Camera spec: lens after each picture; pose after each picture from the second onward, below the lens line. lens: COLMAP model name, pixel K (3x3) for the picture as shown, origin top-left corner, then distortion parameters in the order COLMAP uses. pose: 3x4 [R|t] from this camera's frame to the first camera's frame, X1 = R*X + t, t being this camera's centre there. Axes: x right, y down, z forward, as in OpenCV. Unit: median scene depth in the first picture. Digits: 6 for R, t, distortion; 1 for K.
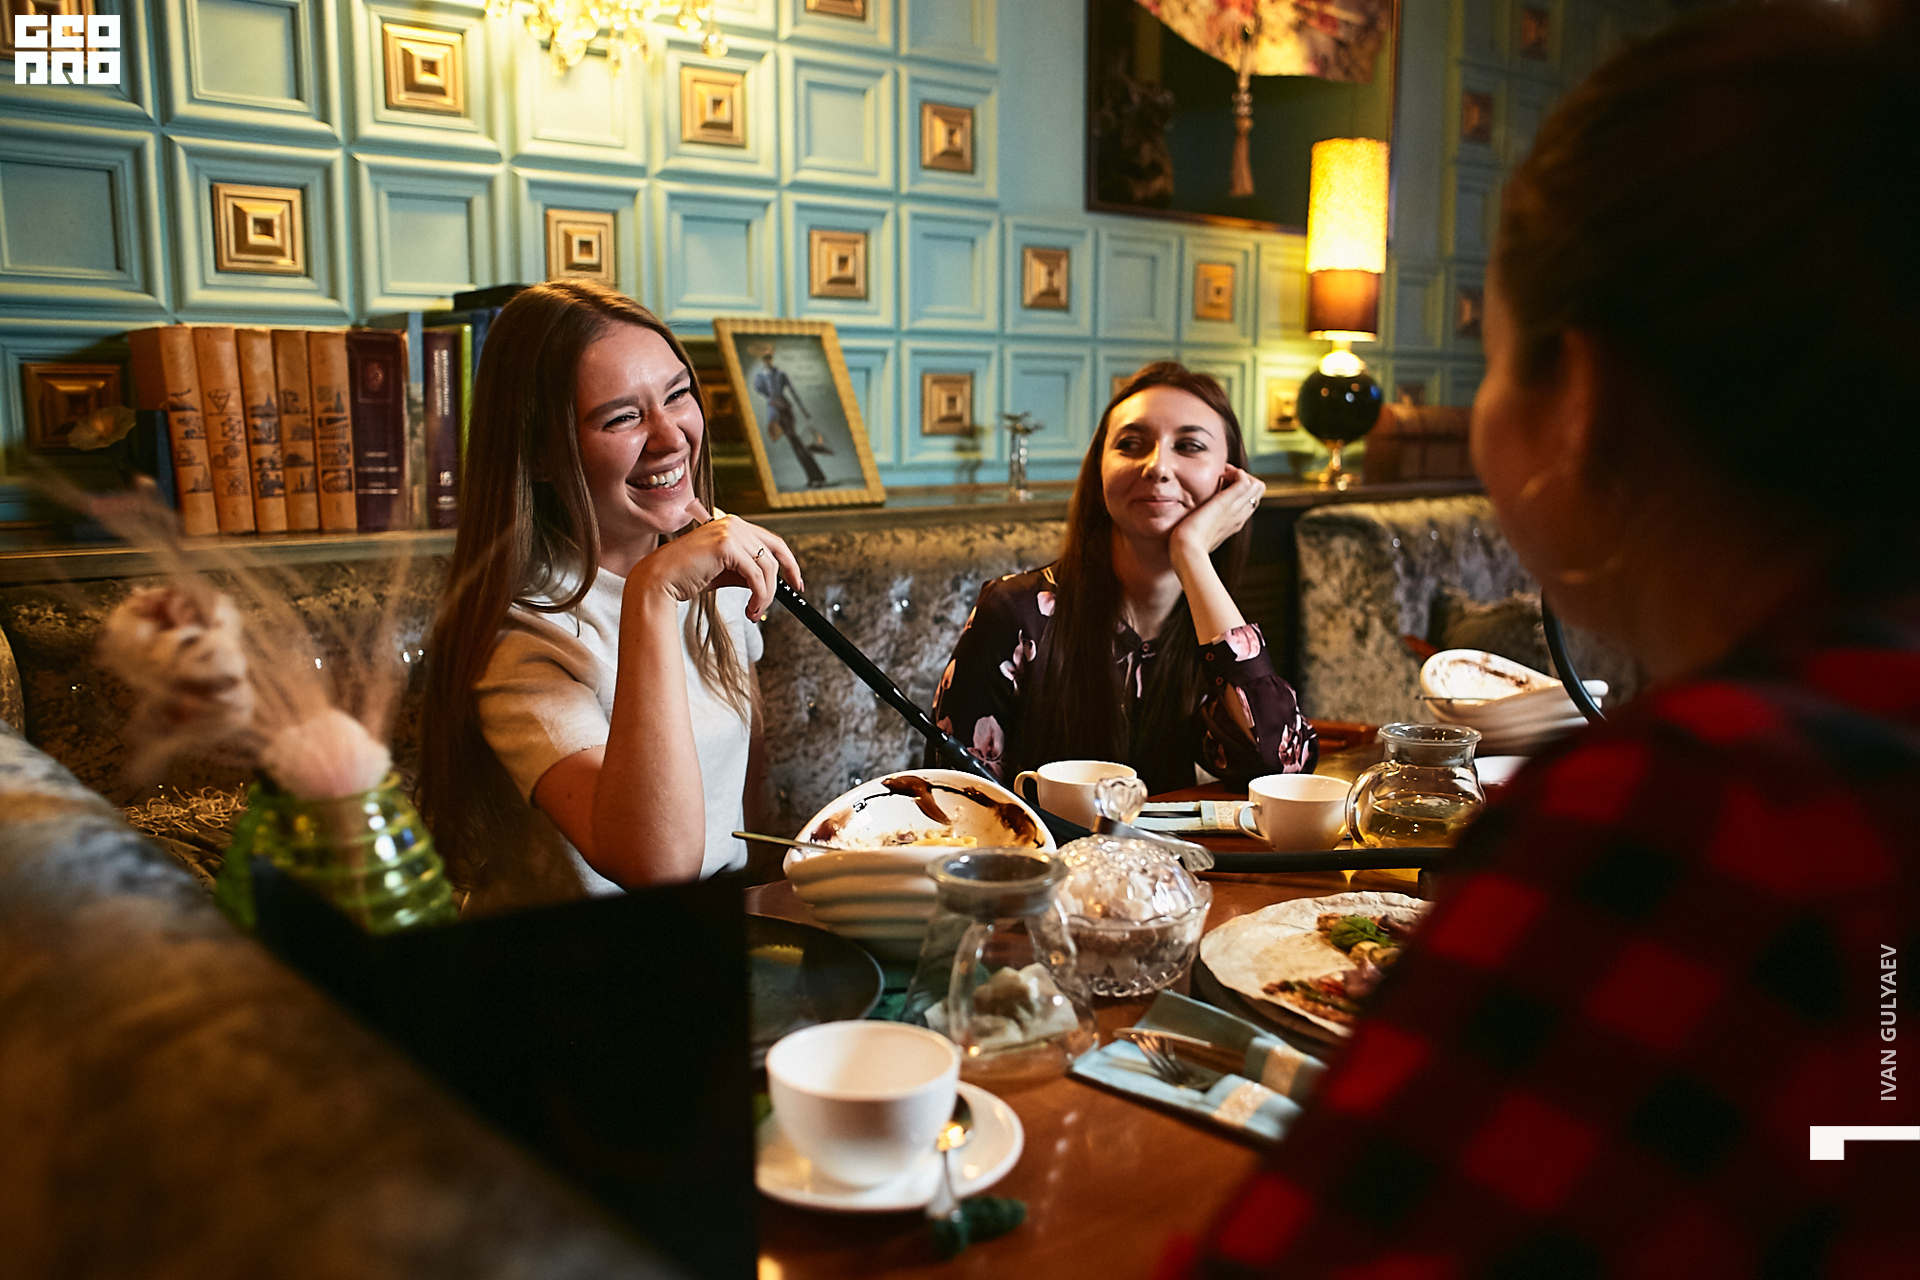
lens RADIAL K [[1528.1, 0, 960.0], [0, 1528.1, 640.0], [0, 0, 1]] dist [-0.104535, 0.127935]
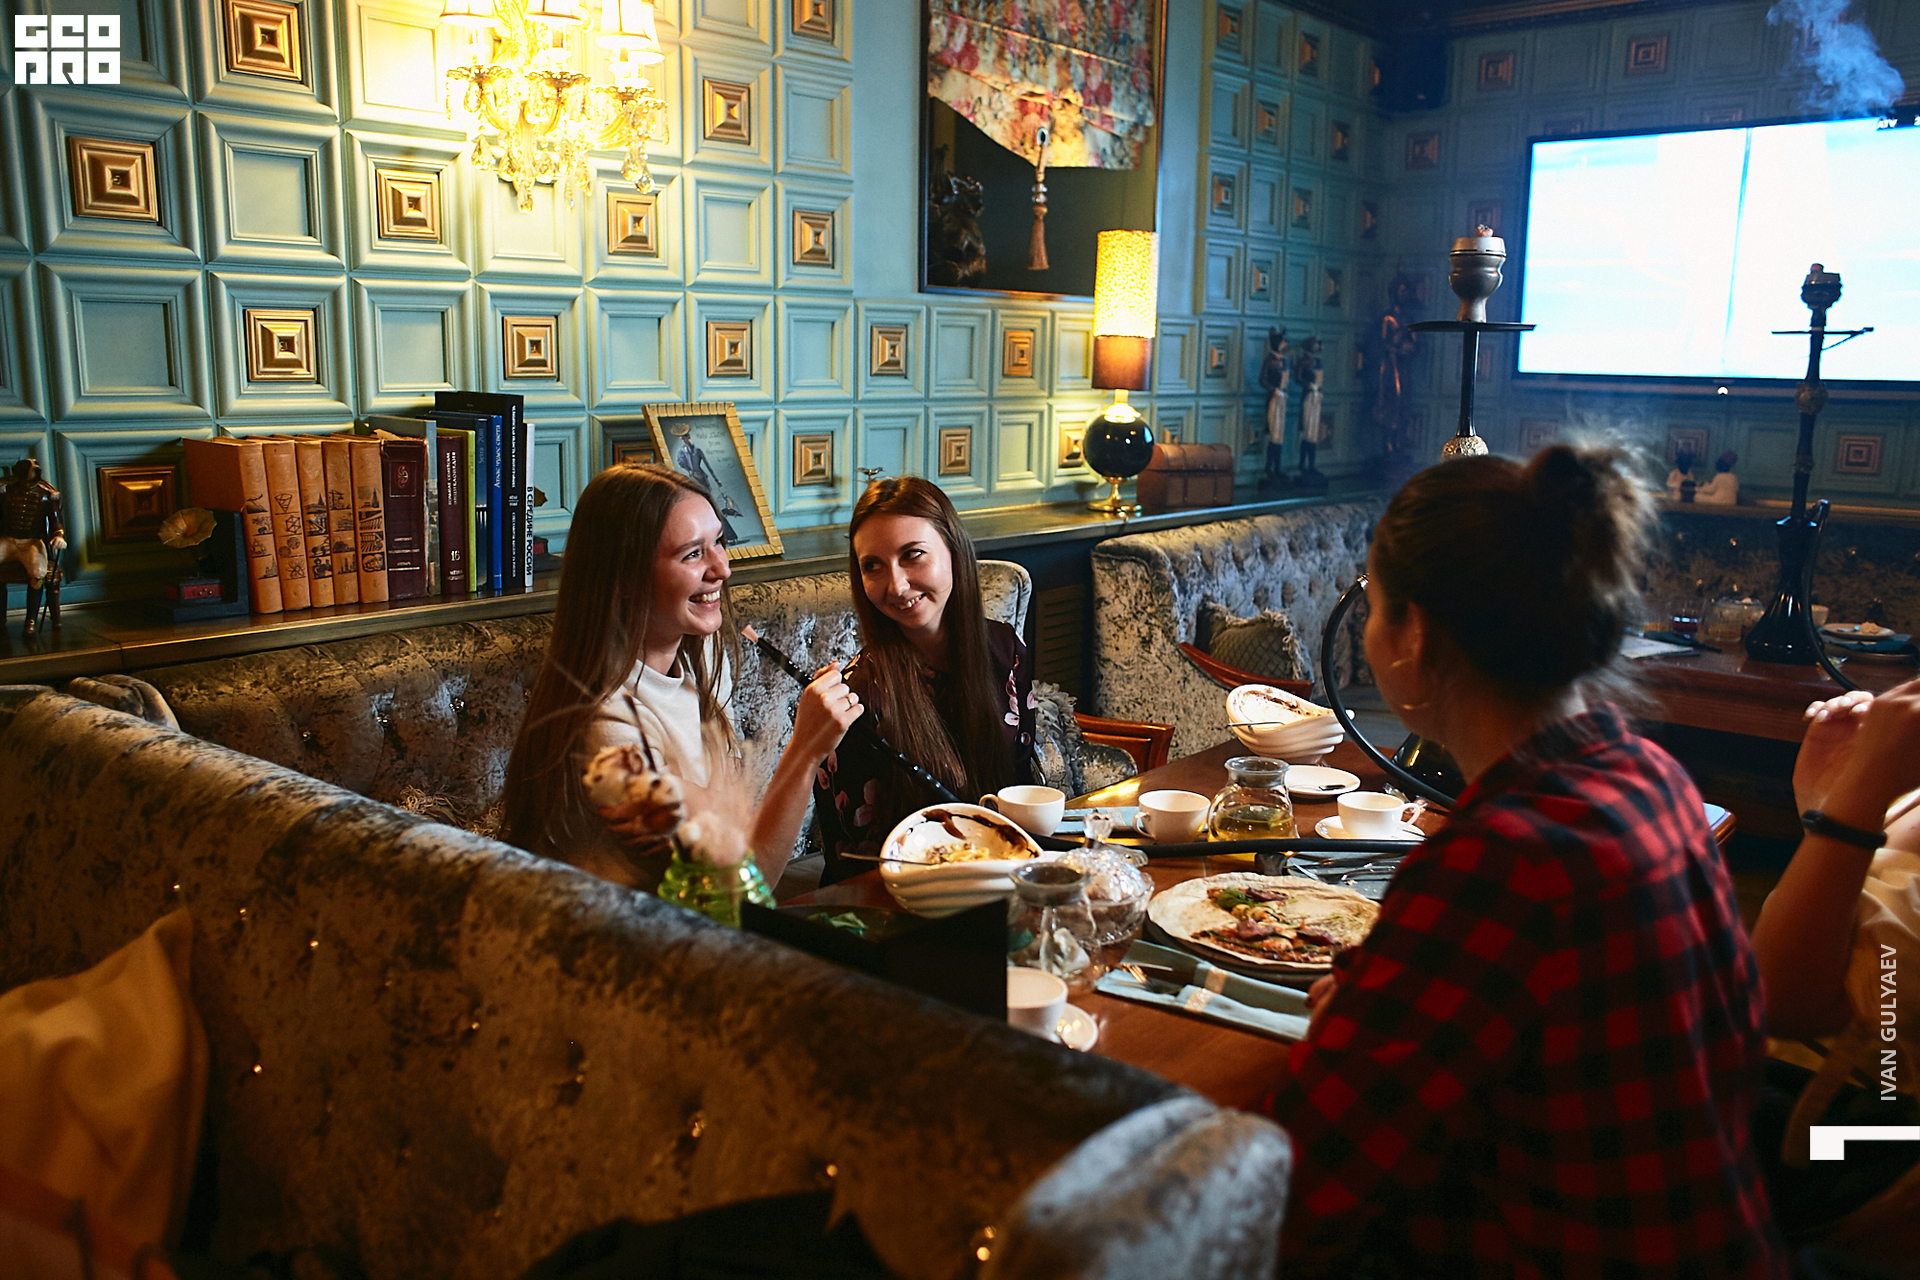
lens RADIAL K [[1528.1, 0, 960.0], [0, 1528.1, 640.0], [0, 0, 1]] dist [-0.104535, 0.127935]
pose [[0.982732, -0.021487, 0.183783, -0.144629], [0.014904, 0.999199, 0.037125, -0.068311], [-0.184434, -0.033745, 0.982265, -0.250012]]
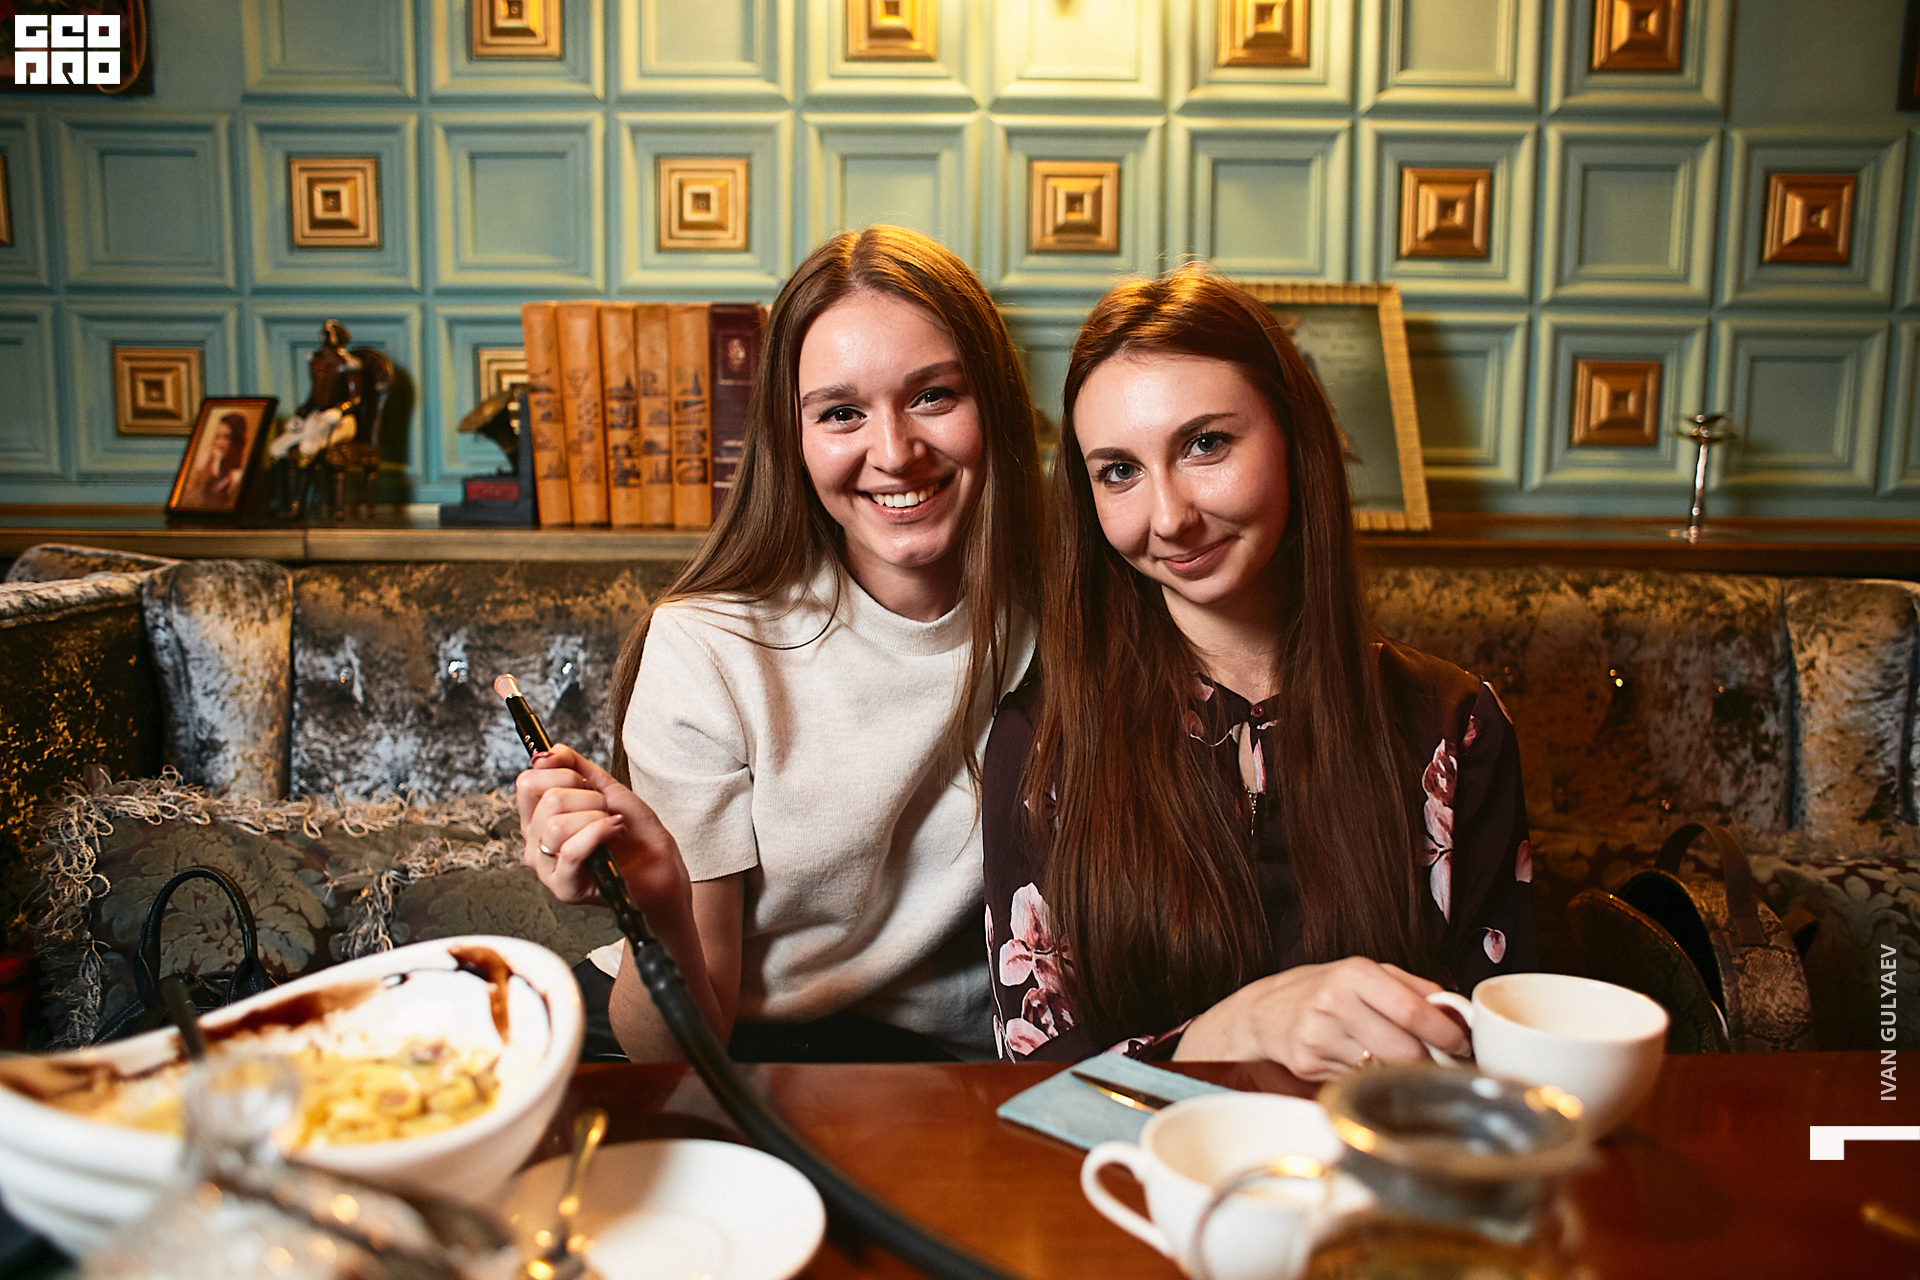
lens RADIAL K [[1528.1, 0, 960.0], [0, 1528.1, 640.0], [0, 0, 1]] dist [-0.104535, 0.127935]
pose [[0.791463, 0.084360, -0.605368, 0.225116], [-0.099120, 0.995034, 0.009071, -0.025573], [0.603127, 0.052825, 0.795894, 0.322880]]
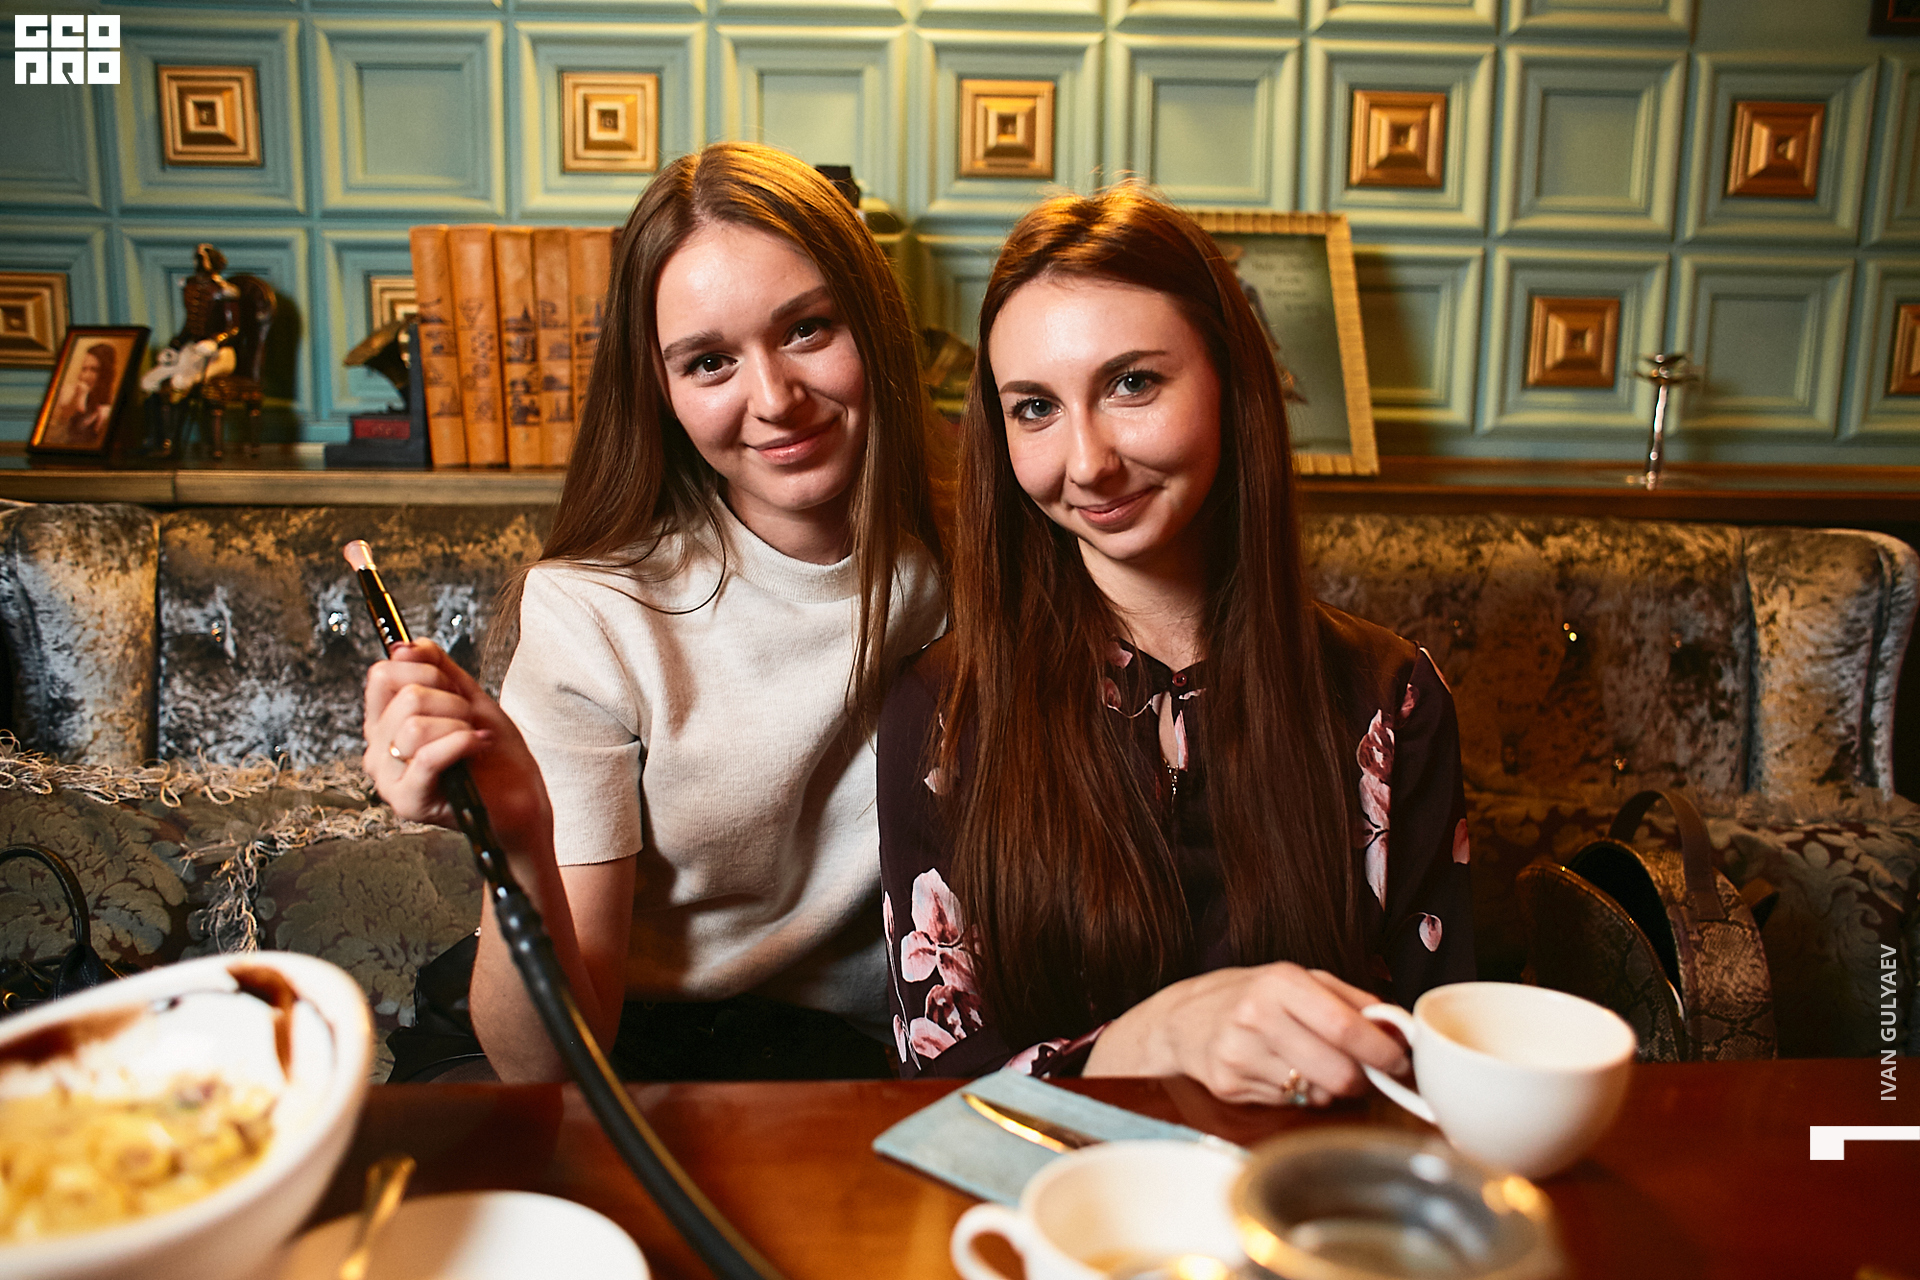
lens RADIAL K [[1528.1, 0, 960.0], [0, 1528.1, 640.0], [0, 0, 1]] dist [-0.104535, 0.127935]
pose [[0.809805, 0.108658, -0.576549, 0.210807], [-0.101226, 0.993840, 0.045123, -0.031081], [0.577900, 0.021821, 0.815815, 0.365034]]
